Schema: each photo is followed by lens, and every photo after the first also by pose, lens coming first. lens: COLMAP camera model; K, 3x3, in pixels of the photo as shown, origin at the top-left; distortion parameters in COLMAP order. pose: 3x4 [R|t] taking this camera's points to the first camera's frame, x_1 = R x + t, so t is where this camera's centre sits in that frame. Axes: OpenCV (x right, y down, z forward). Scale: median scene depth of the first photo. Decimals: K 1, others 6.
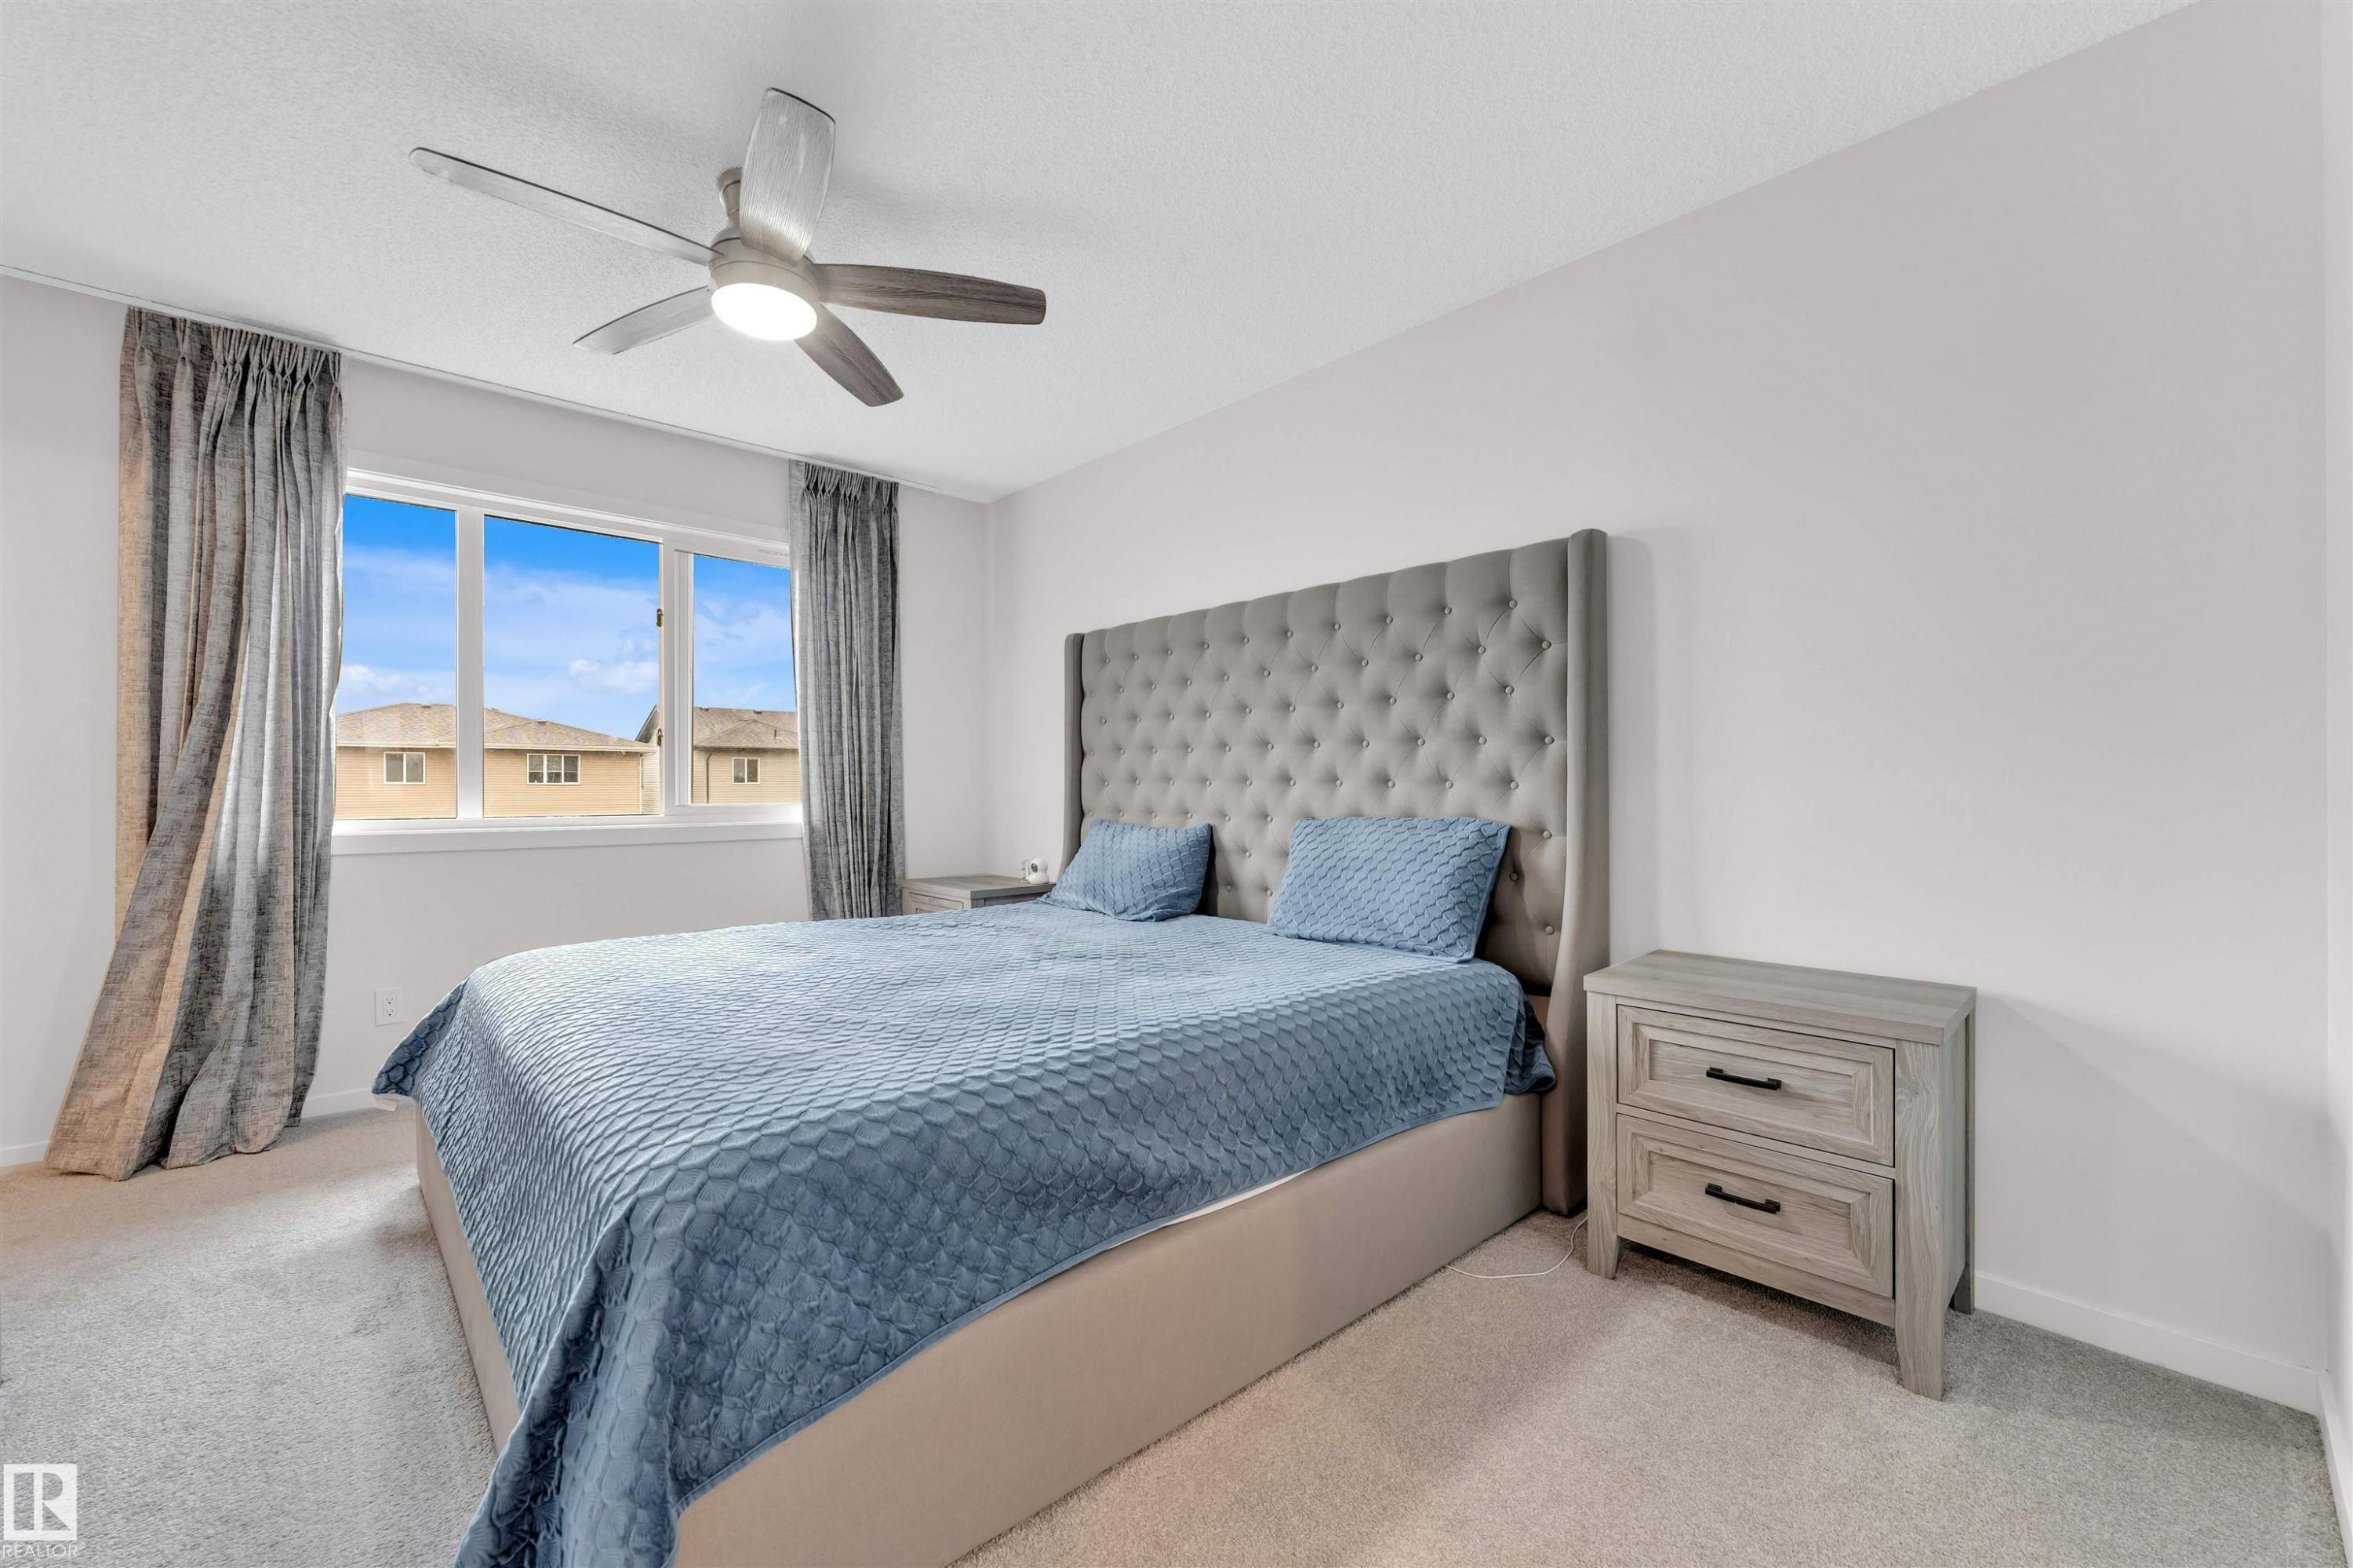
lens RADIAL K [[937.9, 0, 1168.2], [0, 937.9, 767.2], [0, 0, 1]] dist [-0.000206, 0.000106]
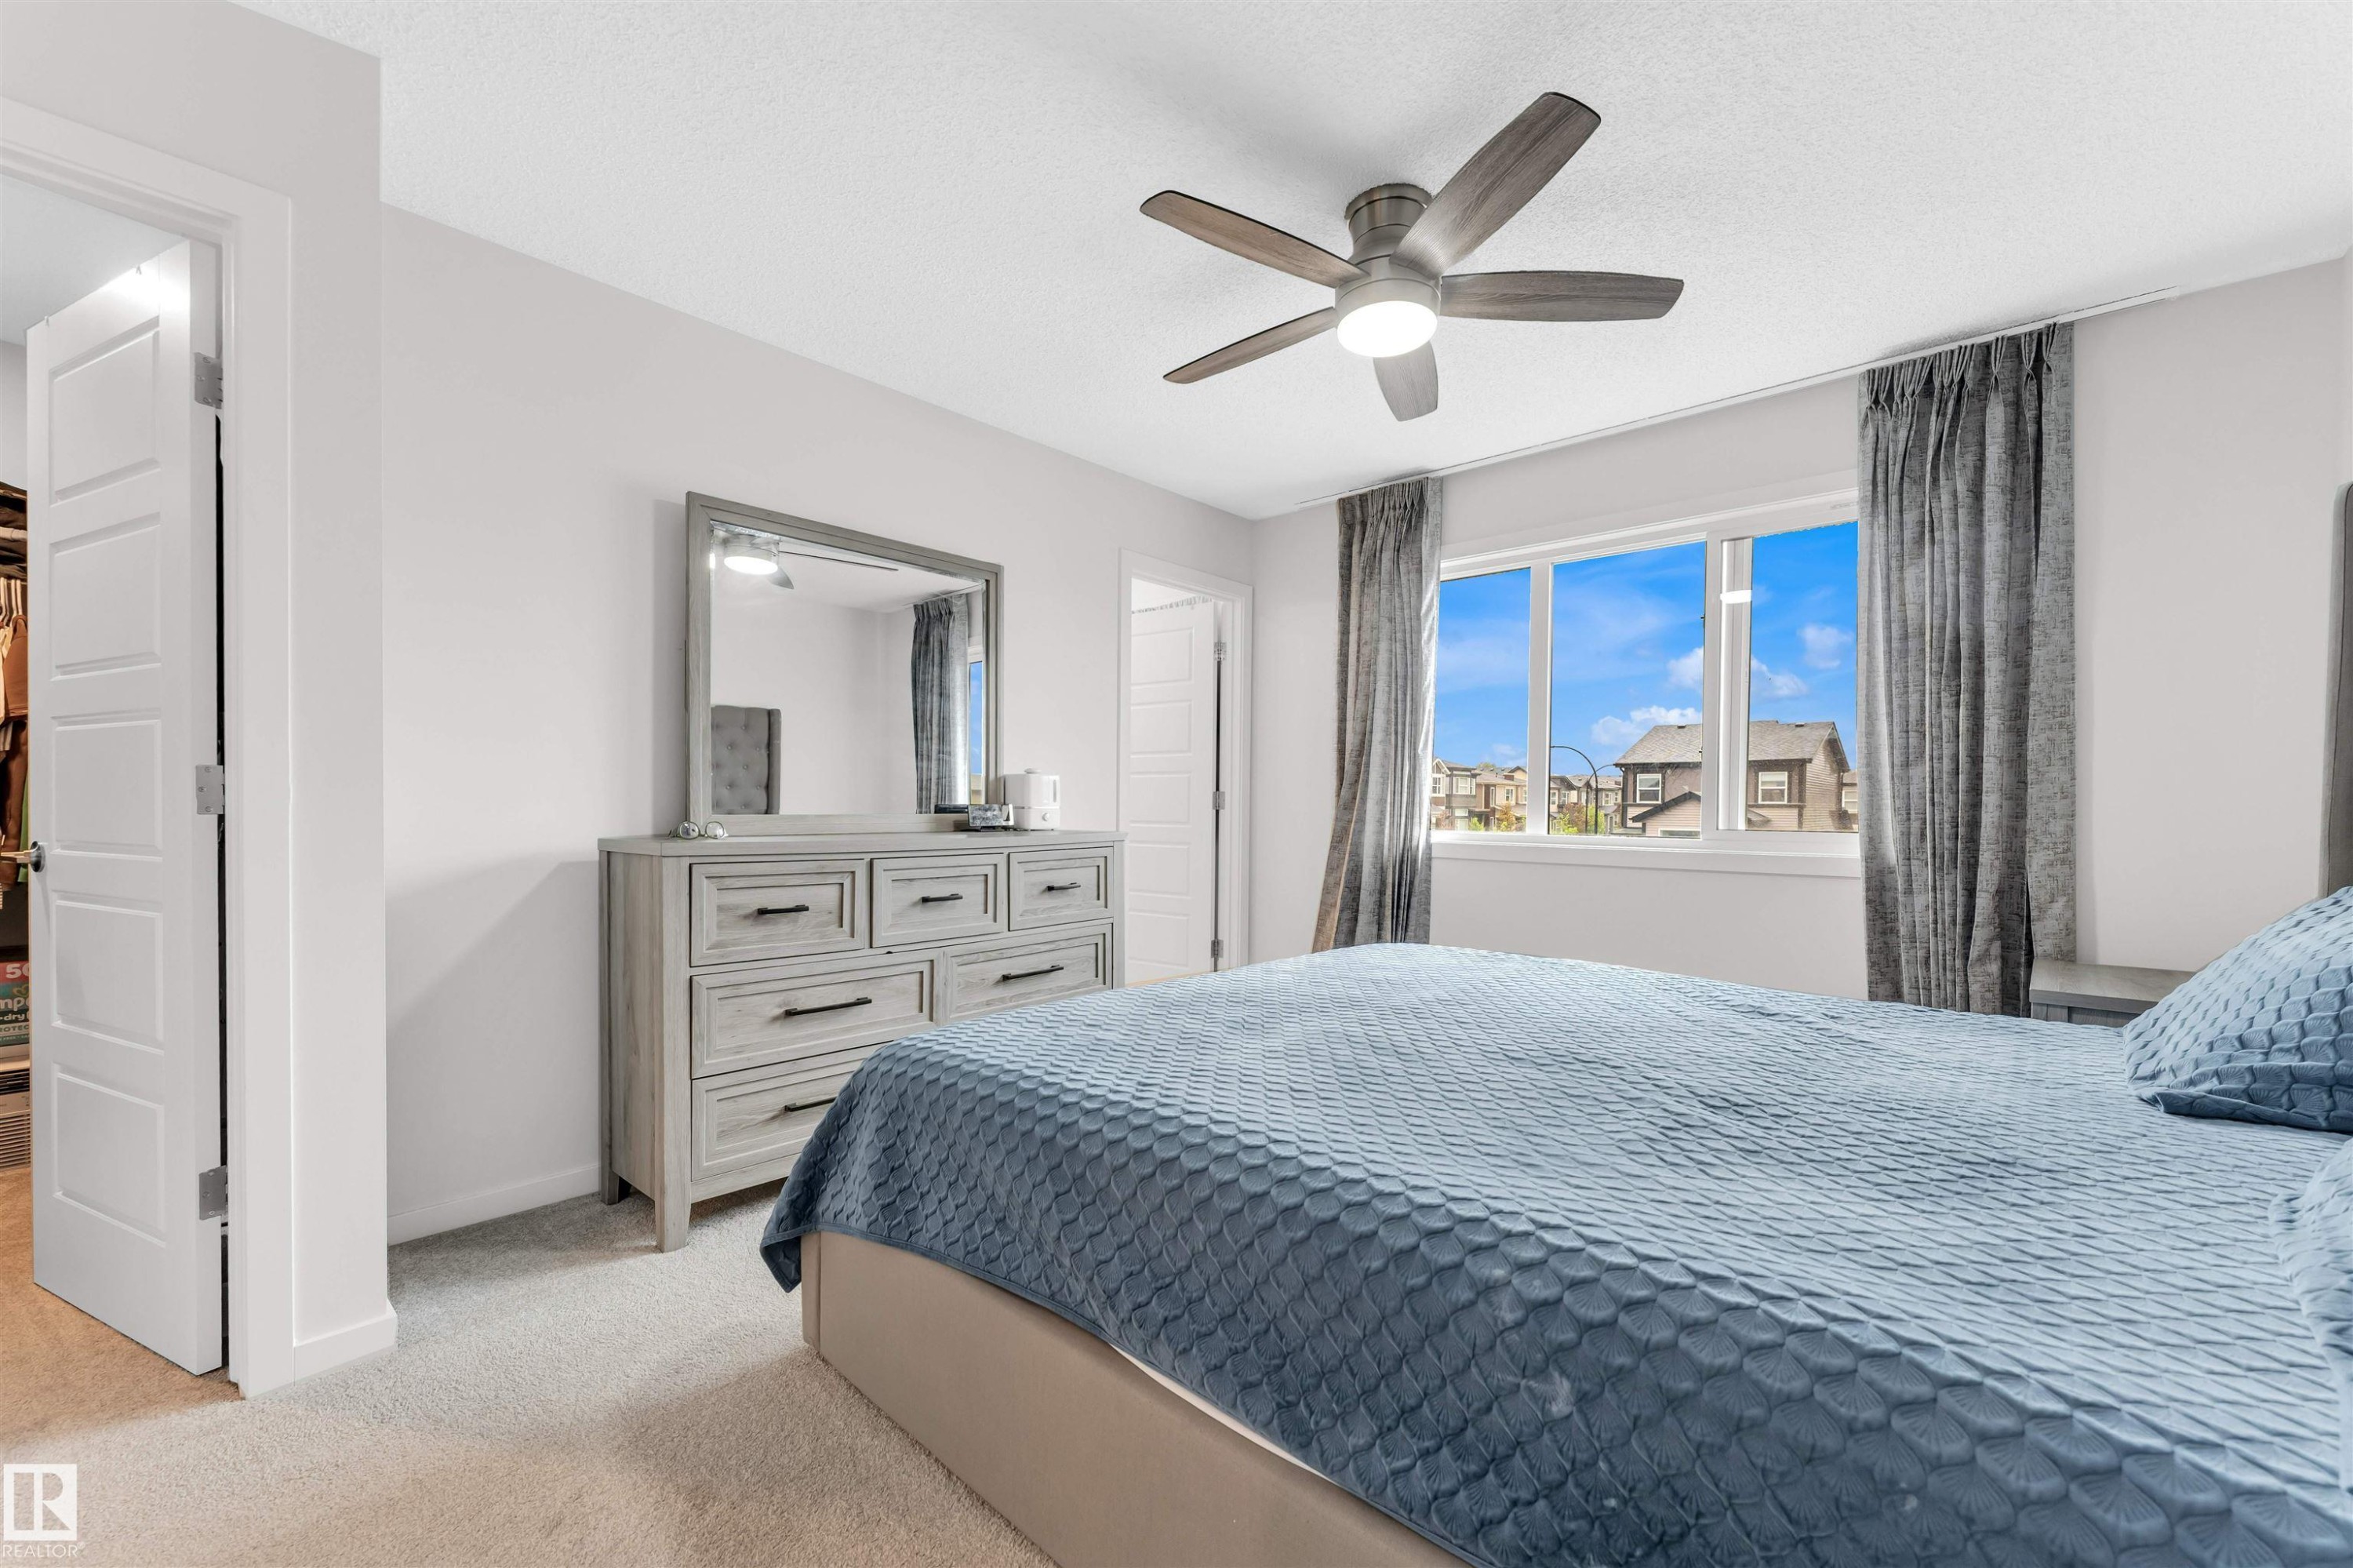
lens RADIAL K [[941.0, 0, 1139.3], [0, 941.0, 776.0], [0, 0, 1]] dist [0.001198, 0.000302]
pose [[0.064777, -0.028193, -0.997501, 0.312682], [0.003472, 0.999601, -0.028026, 0.011711], [0.997894, -0.001648, 0.064849, 0.391643]]
